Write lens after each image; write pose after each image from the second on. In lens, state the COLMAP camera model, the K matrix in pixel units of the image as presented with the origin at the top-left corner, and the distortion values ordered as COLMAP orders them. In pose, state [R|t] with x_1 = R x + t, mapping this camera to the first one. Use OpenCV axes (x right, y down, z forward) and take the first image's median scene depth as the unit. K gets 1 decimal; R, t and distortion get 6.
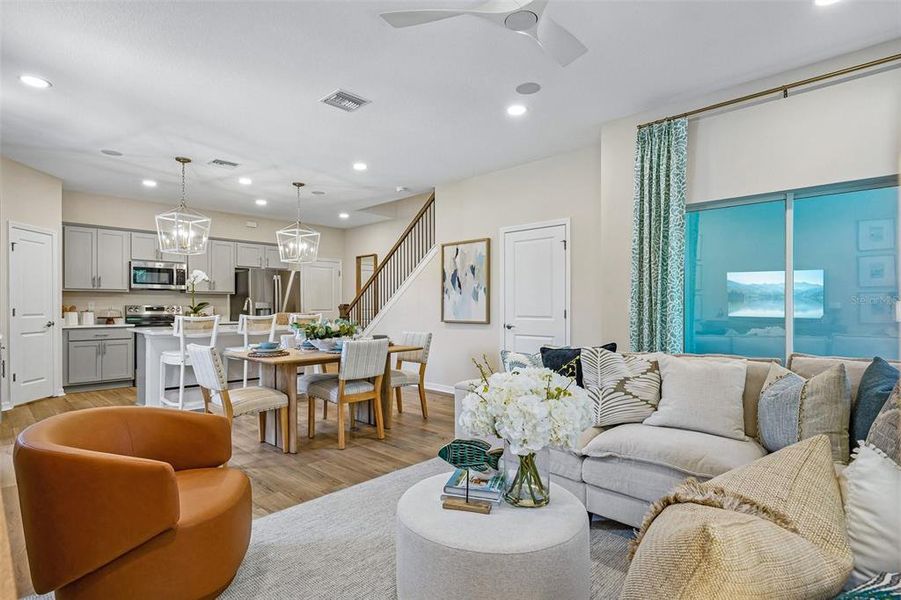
lens RADIAL K [[456.9, 0, 447.2], [0, 456.9, 306.0], [0, 0, 1]] dist [0.003865, 0.001906]
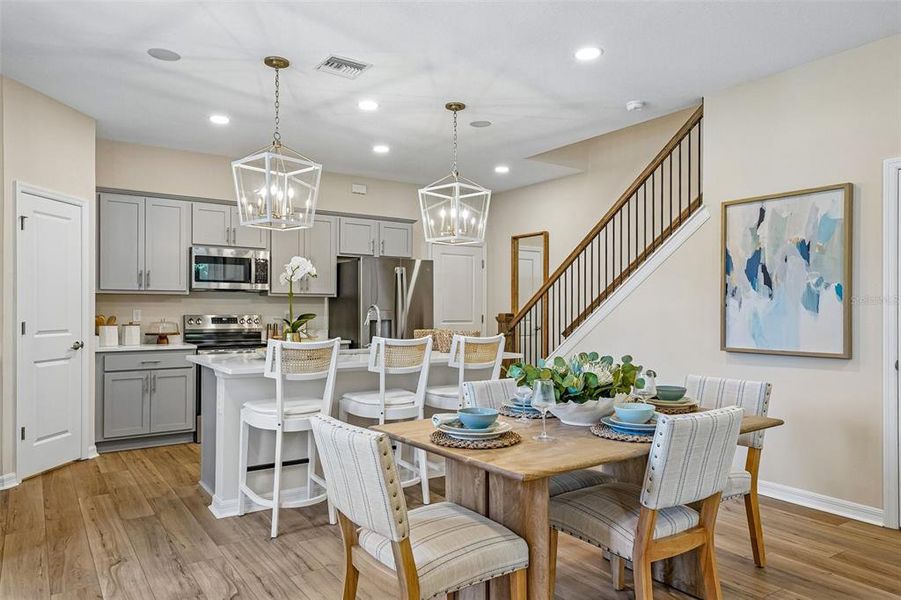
lens RADIAL K [[605.4, 0, 448.9], [0, 605.4, 306.8], [0, 0, 1]] dist [0.028874, -0.001941]
pose [[0.980411, 0.002150, -0.196952, -0.186337], [-0.003154, 0.999984, -0.004783, -0.011732], [0.196938, 0.005310, 0.980402, 0.258787]]
